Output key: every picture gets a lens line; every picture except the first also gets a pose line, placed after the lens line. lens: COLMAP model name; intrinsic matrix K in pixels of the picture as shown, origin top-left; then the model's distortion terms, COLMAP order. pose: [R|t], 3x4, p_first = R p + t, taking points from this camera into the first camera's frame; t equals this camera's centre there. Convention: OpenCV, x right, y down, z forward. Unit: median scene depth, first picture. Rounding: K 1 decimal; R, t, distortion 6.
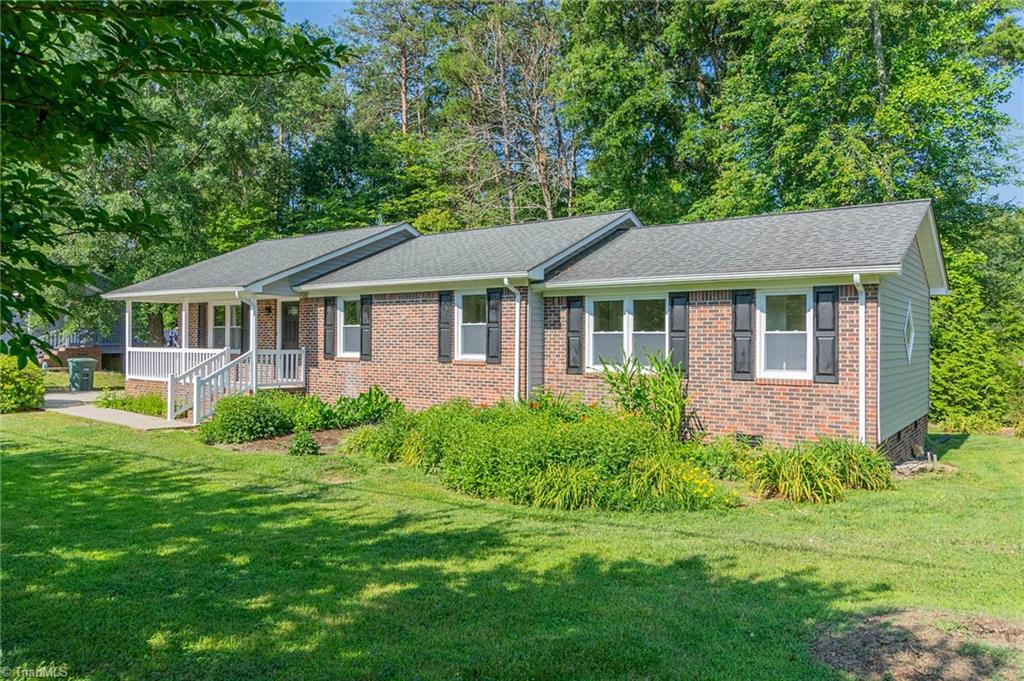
lens RADIAL K [[738.6, 0, 506.0], [0, 738.6, 342.3], [0, 0, 1]] dist [0.033218, 0.001285]
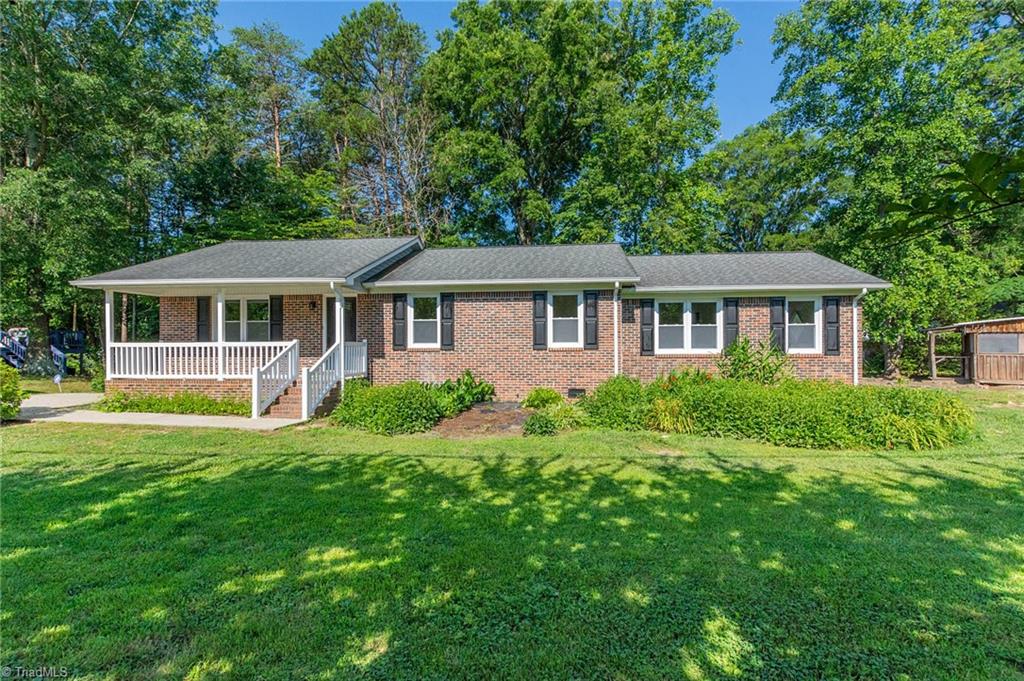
lens RADIAL K [[460.0, 0, 514.9], [0, 460.0, 340.8], [0, 0, 1]] dist [0.005811, -0.000114]
pose [[0.850653, -0.007119, 0.525680, -0.478437], [0.009204, 0.999957, -0.001353, 0.012326], [-0.525647, 0.005989, 0.850681, 0.343911]]
